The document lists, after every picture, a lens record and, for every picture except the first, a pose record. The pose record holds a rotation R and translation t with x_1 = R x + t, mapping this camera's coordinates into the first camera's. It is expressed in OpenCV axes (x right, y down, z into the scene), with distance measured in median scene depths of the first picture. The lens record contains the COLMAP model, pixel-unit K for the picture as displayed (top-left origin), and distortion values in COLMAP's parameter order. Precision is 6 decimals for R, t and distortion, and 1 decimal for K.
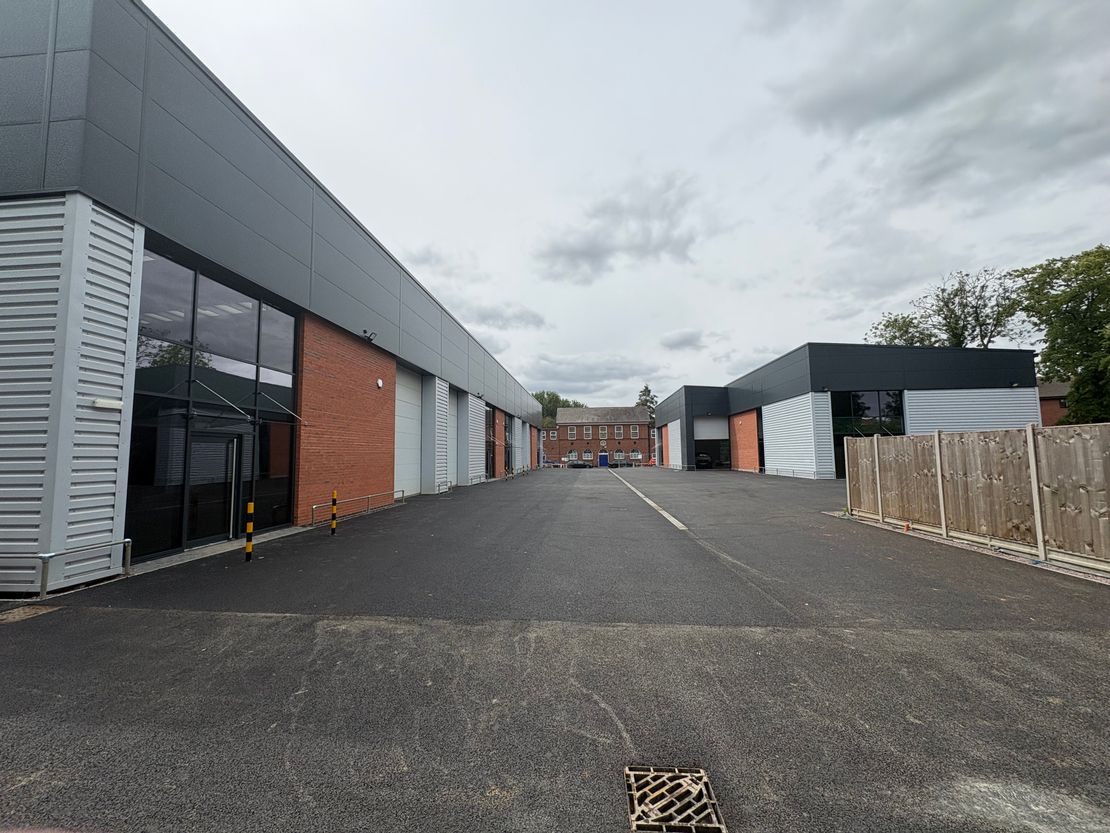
lens RADIAL K [[448.7, 0, 545.0], [0, 448.7, 420.6], [0, 0, 1]] dist [-0.000139, -0.000341]
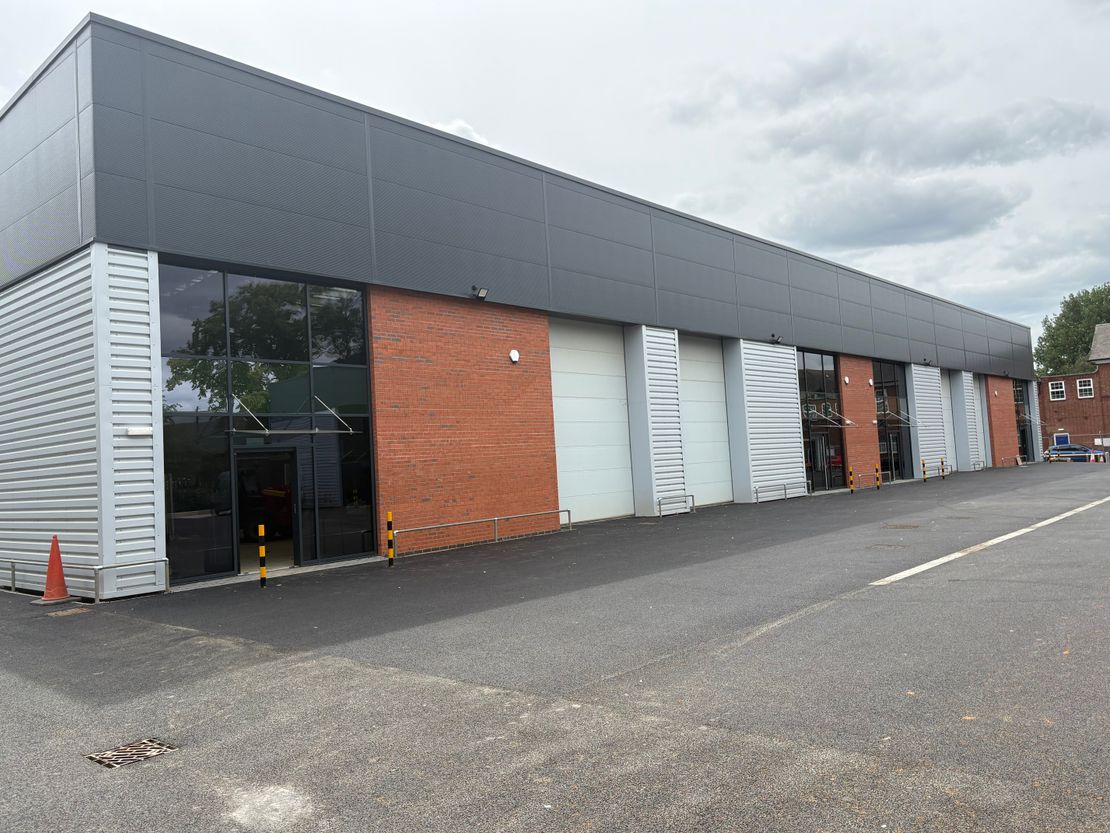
lens RADIAL K [[864.7, 0, 558.6], [0, 864.7, 415.3], [0, 0, 1]] dist [0.021981, -0.007048]
pose [[0.809324, -0.062295, -0.584049, 0.985877], [0.088909, 0.995895, 0.016980, -0.019516], [0.580594, -0.065669, 0.811541, -0.087608]]
